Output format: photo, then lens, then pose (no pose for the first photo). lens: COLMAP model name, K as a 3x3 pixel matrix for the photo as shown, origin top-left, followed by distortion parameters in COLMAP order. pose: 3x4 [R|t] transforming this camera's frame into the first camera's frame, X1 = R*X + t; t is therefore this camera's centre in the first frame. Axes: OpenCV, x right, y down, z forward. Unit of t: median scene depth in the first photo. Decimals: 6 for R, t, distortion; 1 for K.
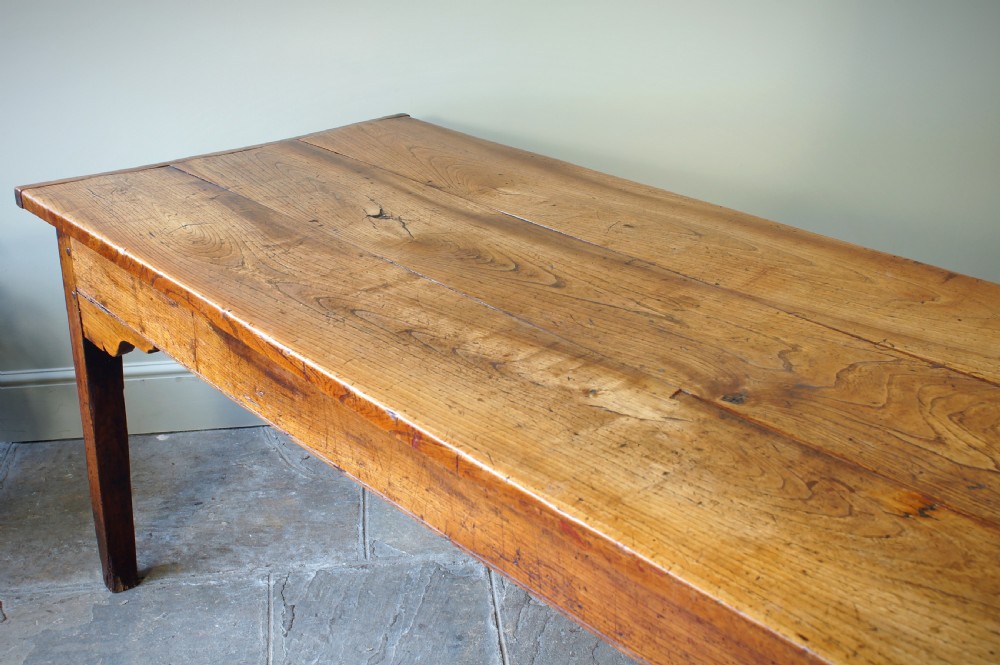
lens RADIAL K [[1301.3, 0, 500.0], [0, 1301.3, 332.5], [0, 0, 1]] dist [-0.090467, 0.084006]
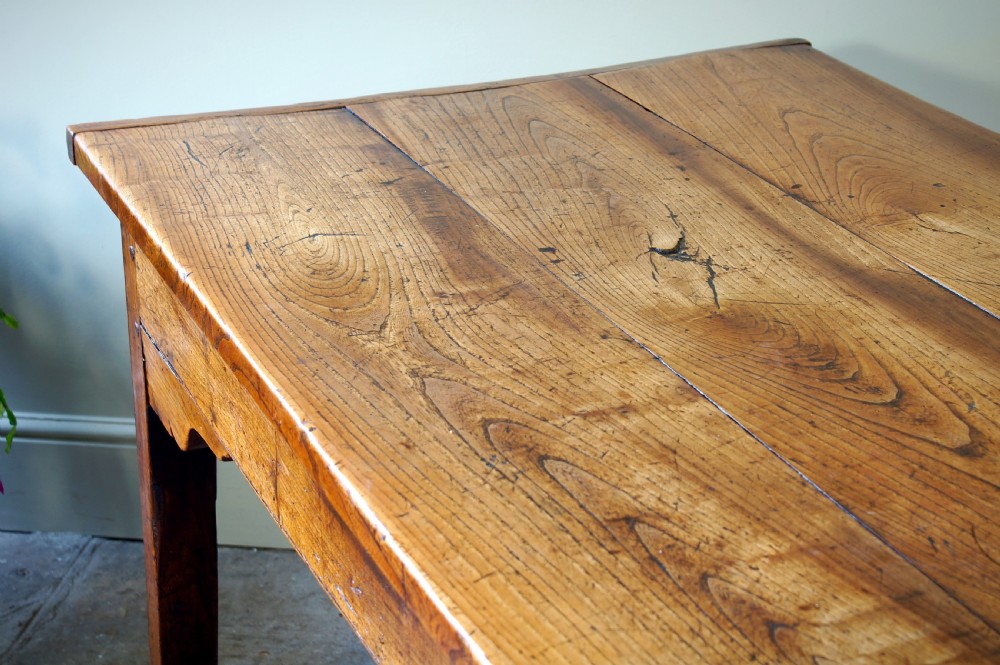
lens RADIAL K [[2134.7, 0, 500.0], [0, 2134.7, 332.5], [0, 0, 1]] dist [-0.003335, 0.188451]
pose [[0.957120, 0.110984, -0.267587, 0.077527], [-0.110618, 0.993726, 0.016493, -0.067321], [0.267739, 0.013814, 0.963392, 0.163861]]
